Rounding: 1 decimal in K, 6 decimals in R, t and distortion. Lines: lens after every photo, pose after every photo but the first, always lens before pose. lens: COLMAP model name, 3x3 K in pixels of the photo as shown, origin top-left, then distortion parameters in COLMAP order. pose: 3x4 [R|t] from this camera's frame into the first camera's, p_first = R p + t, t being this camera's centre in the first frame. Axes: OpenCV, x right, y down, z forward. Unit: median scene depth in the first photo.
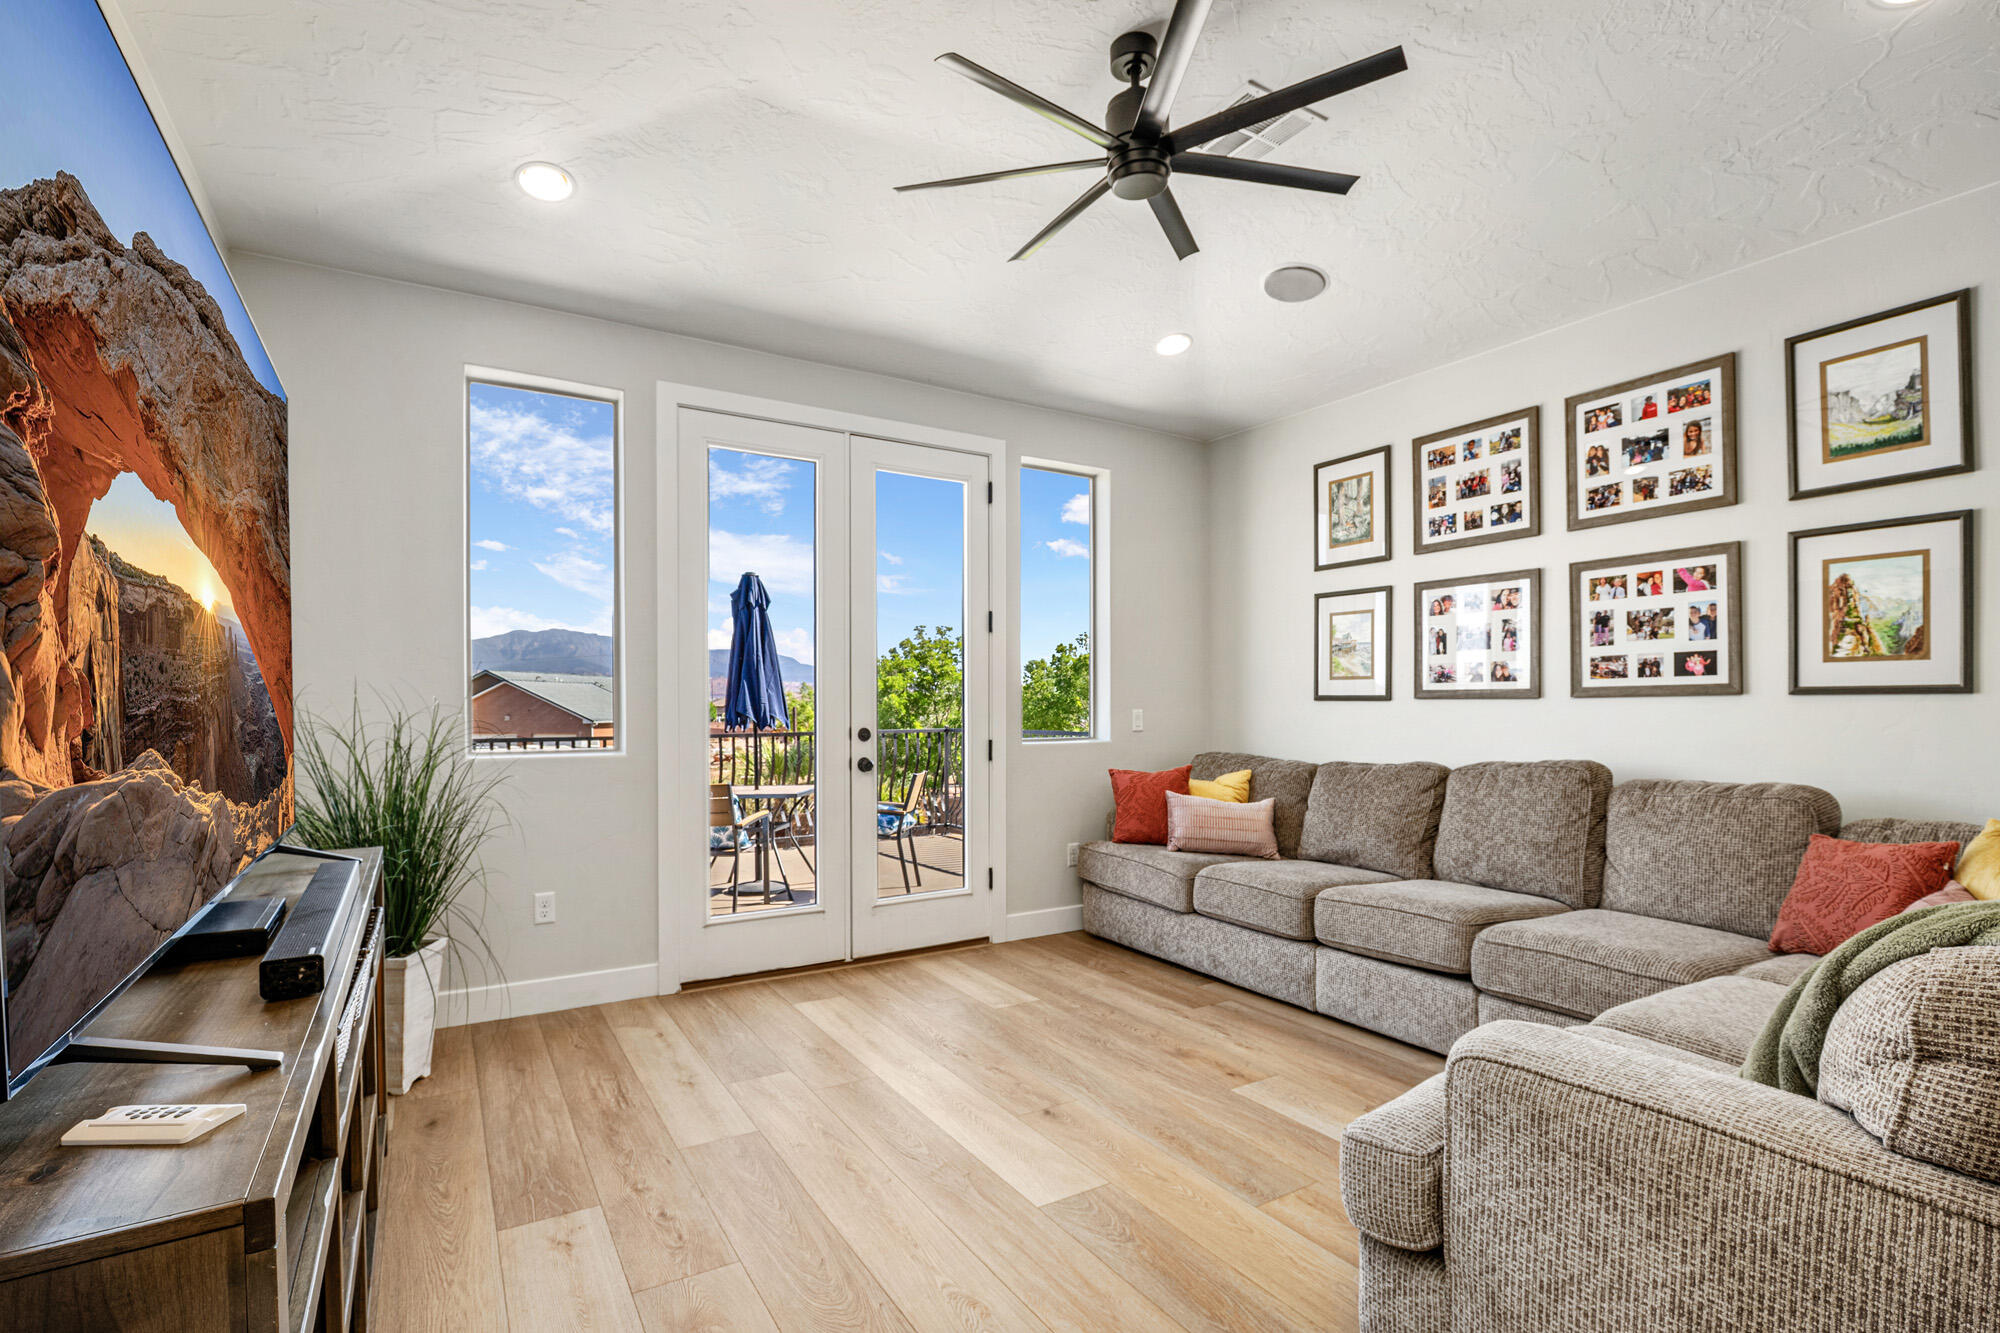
lens RADIAL K [[930.9, 0, 932.8], [0, 930.9, 708.3], [0, 0, 1]] dist [-0.025440, 0.000459]
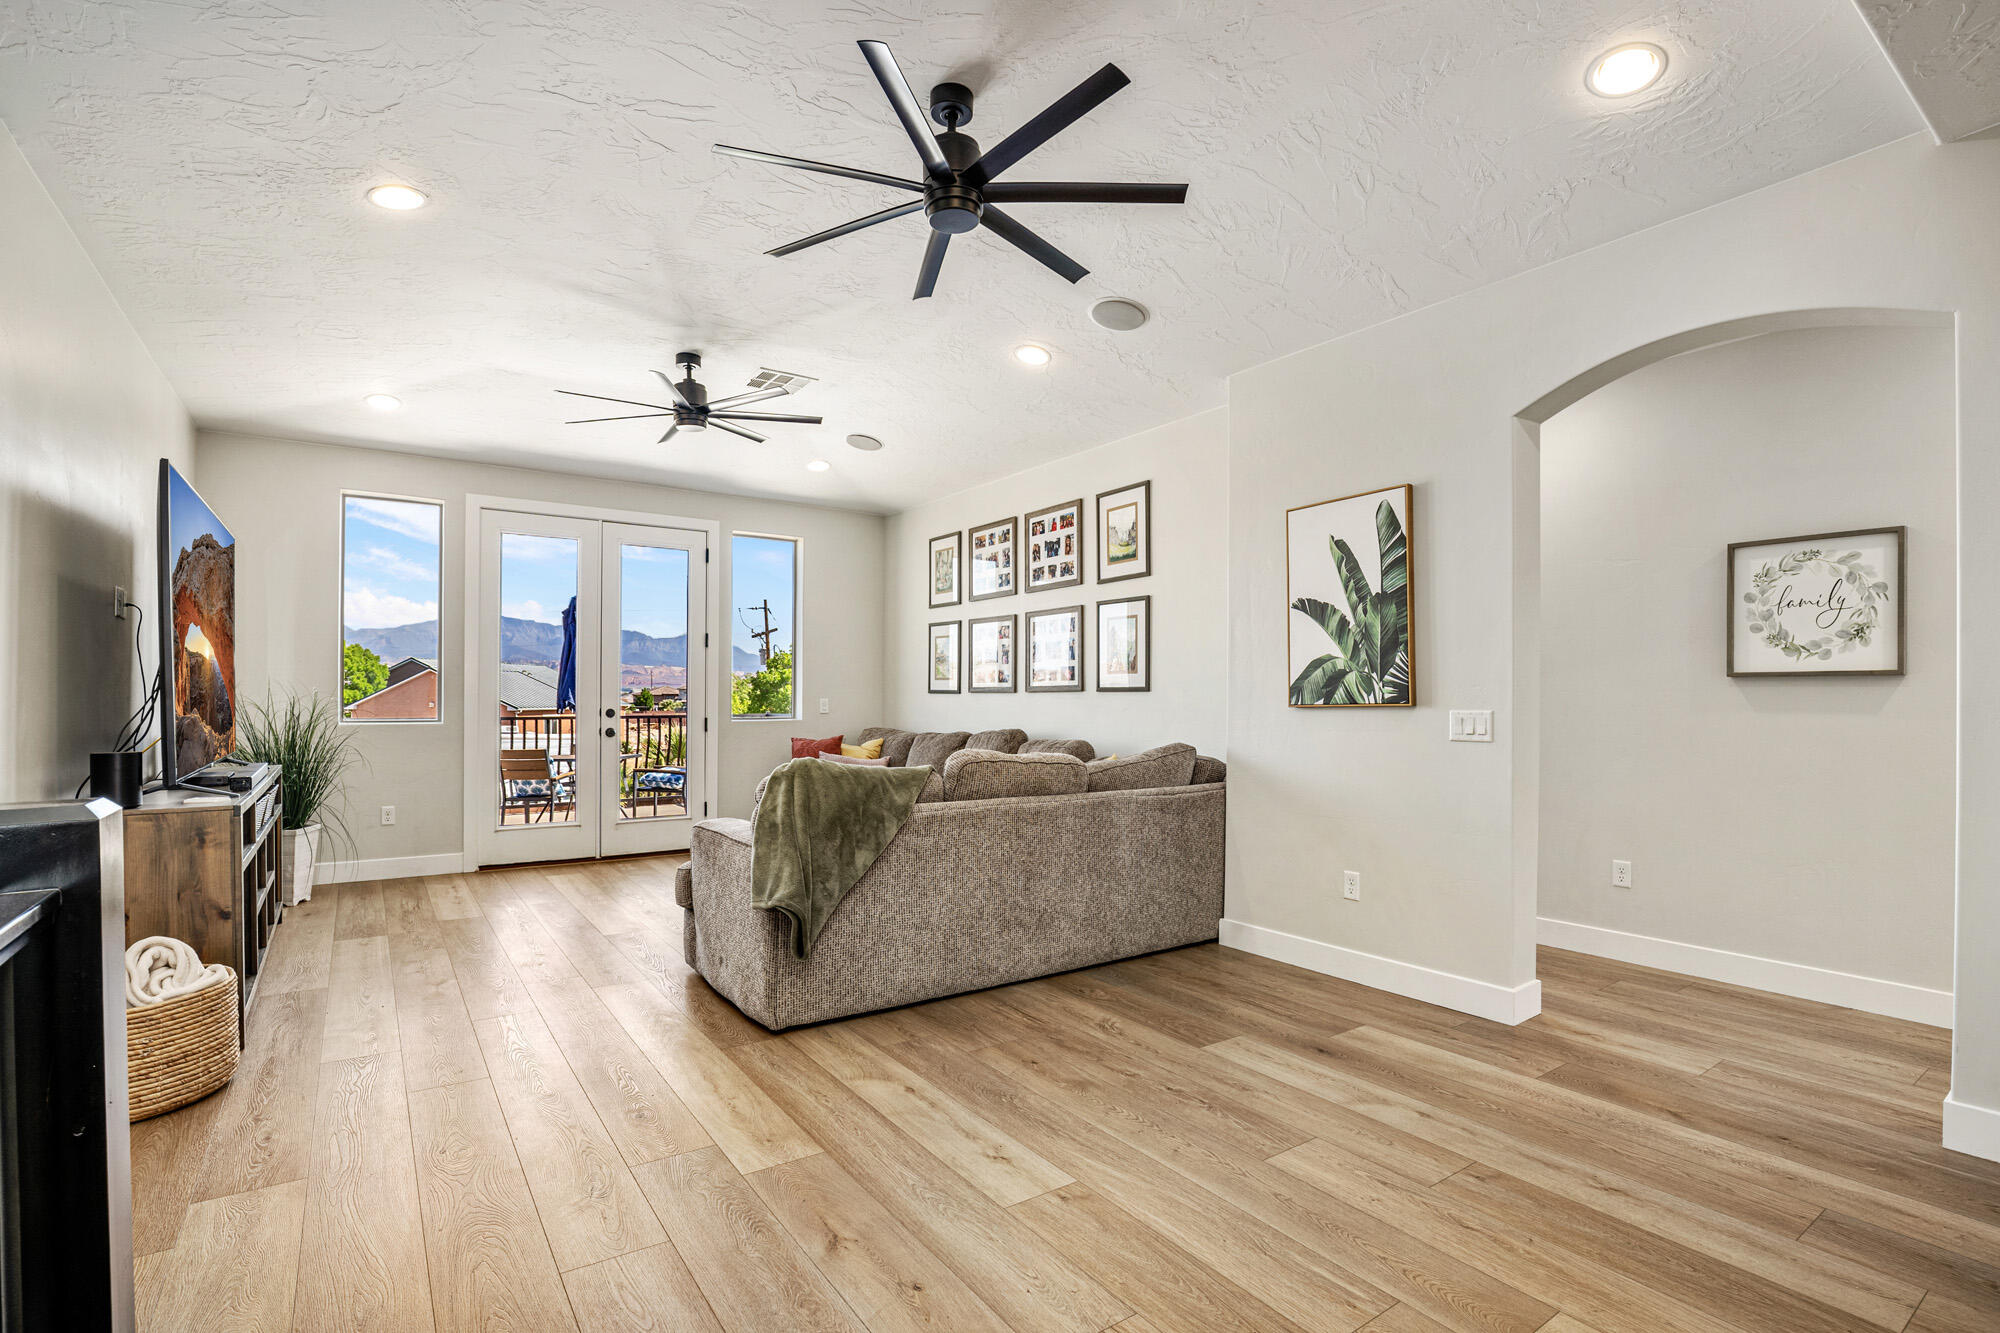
lens RADIAL K [[930.9, 0, 962.5], [0, 930.9, 687.4], [0, 0, 1]] dist [-0.025440, 0.000459]
pose [[0.996804, 0.006404, 0.079630, 0.461959], [-0.005533, 0.999922, -0.011156, -0.001533], [-0.079695, 0.010679, 0.996762, -0.711201]]
